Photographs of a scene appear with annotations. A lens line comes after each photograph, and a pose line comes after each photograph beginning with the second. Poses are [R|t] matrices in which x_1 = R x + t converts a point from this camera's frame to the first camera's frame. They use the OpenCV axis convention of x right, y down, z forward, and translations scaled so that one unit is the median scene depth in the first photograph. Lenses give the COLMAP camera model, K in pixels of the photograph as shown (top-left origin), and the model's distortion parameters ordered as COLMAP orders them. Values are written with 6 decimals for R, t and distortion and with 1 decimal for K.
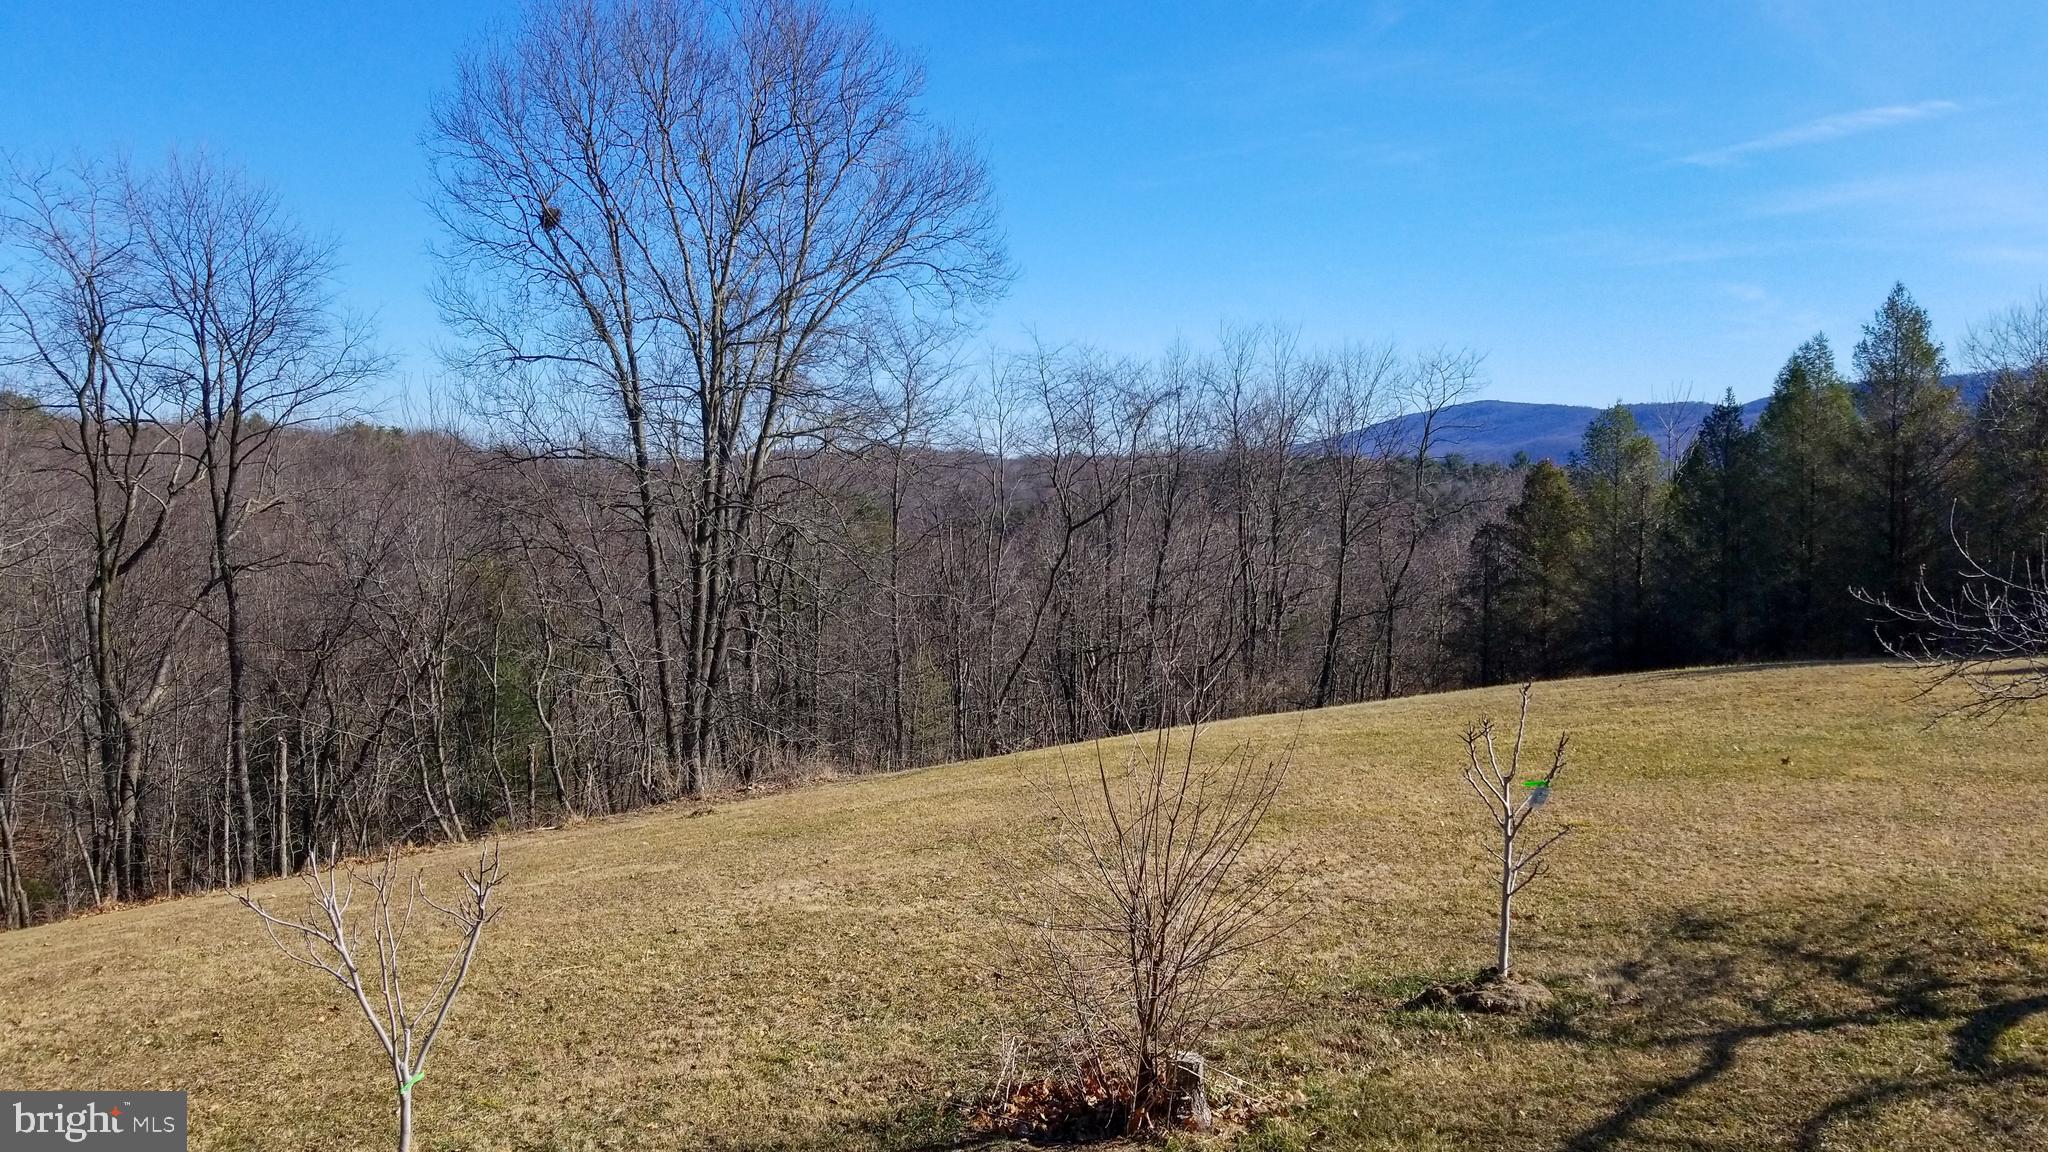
lens RADIAL K [[1619.4, 0, 1037.4], [0, 1619.4, 604.3], [0, 0, 1]] dist [0.002388, 0.000107]
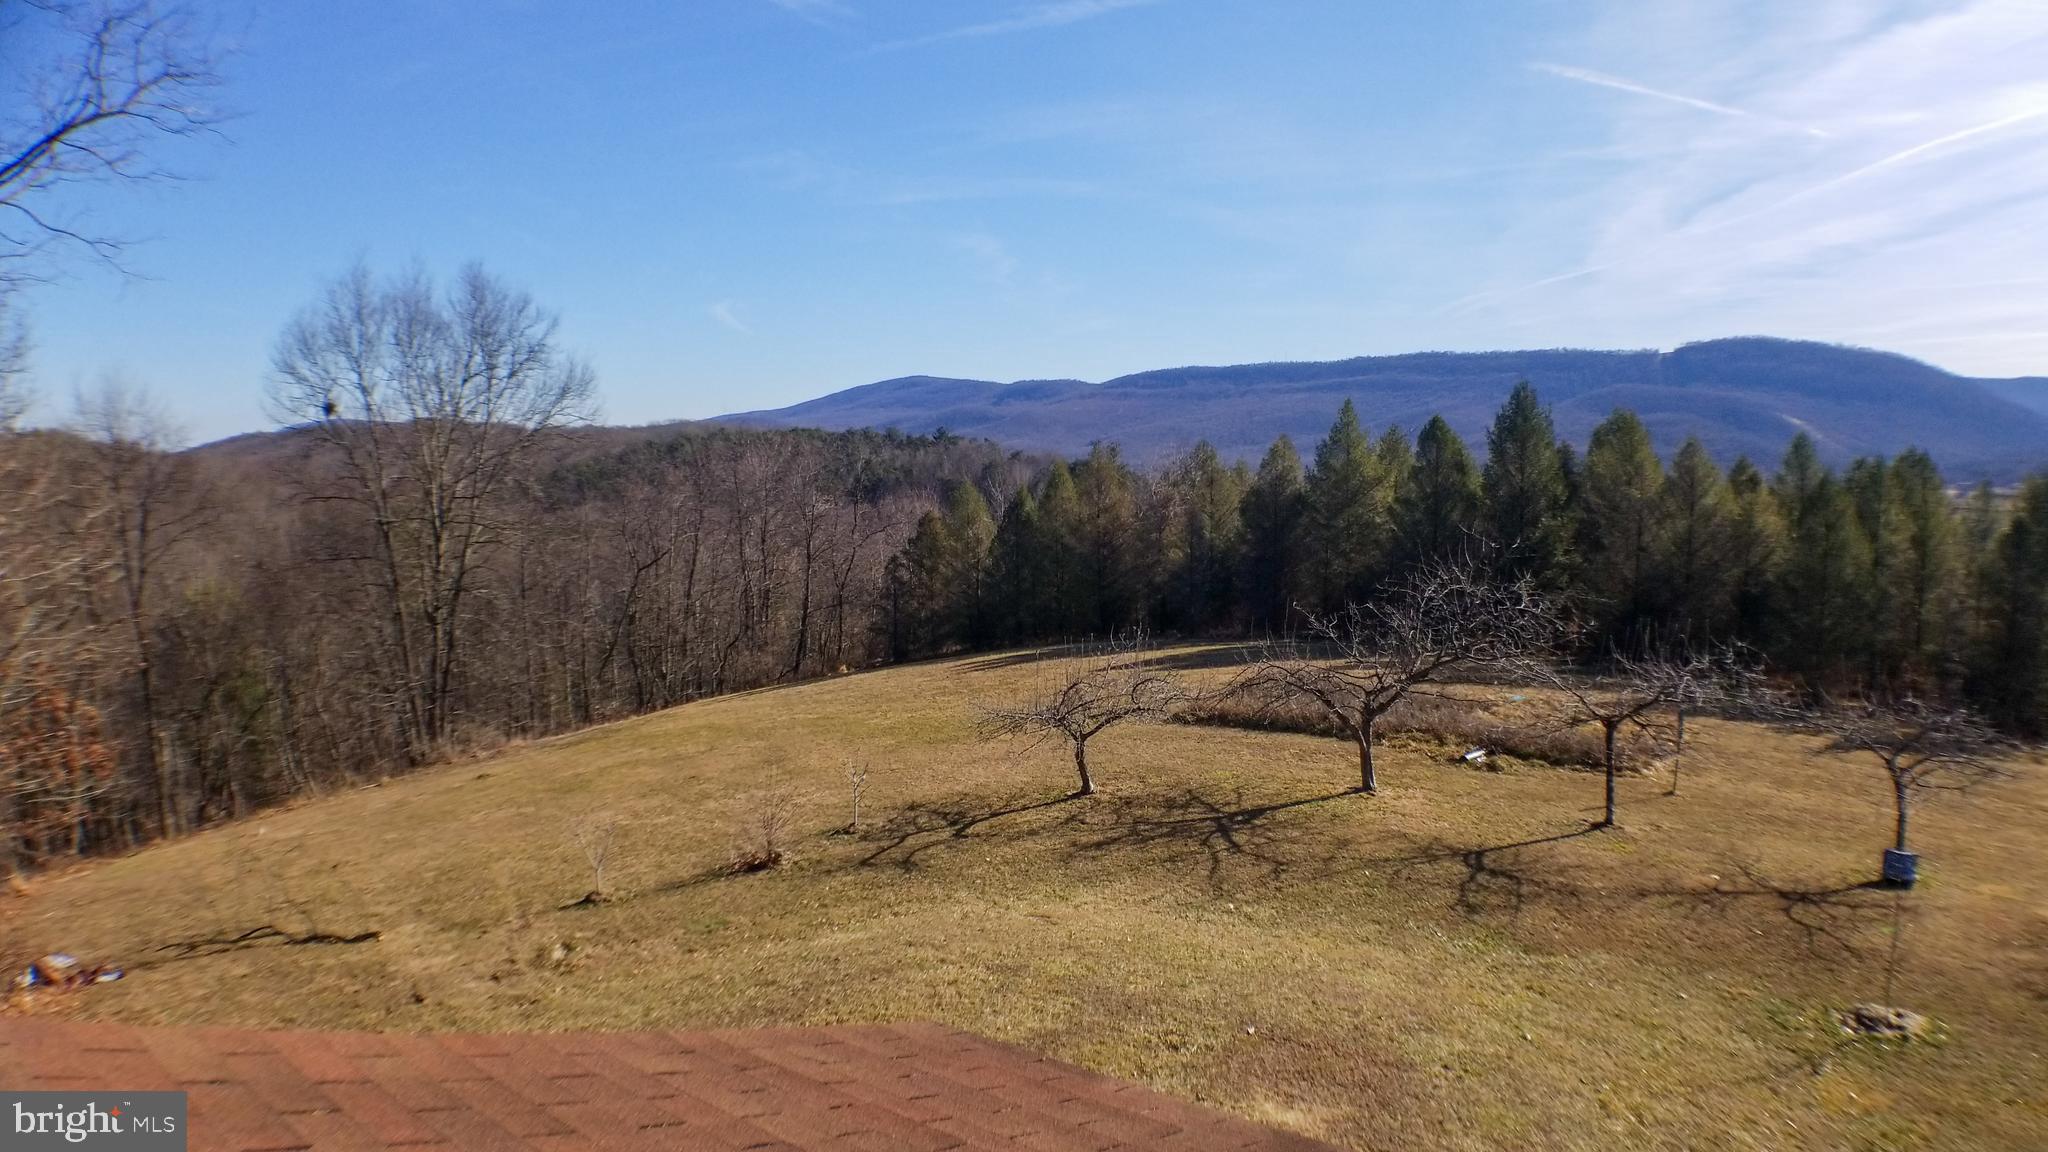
lens RADIAL K [[1363.6, 0, 1024.0], [0, 1363.6, 576.0], [0, 0, 1]] dist [-0.177429, 0.026116]
pose [[0.941714, -0.036713, 0.334407, -0.085082], [0.025311, 0.998942, 0.038392, -0.105227], [-0.335462, -0.027690, 0.941647, -0.473020]]
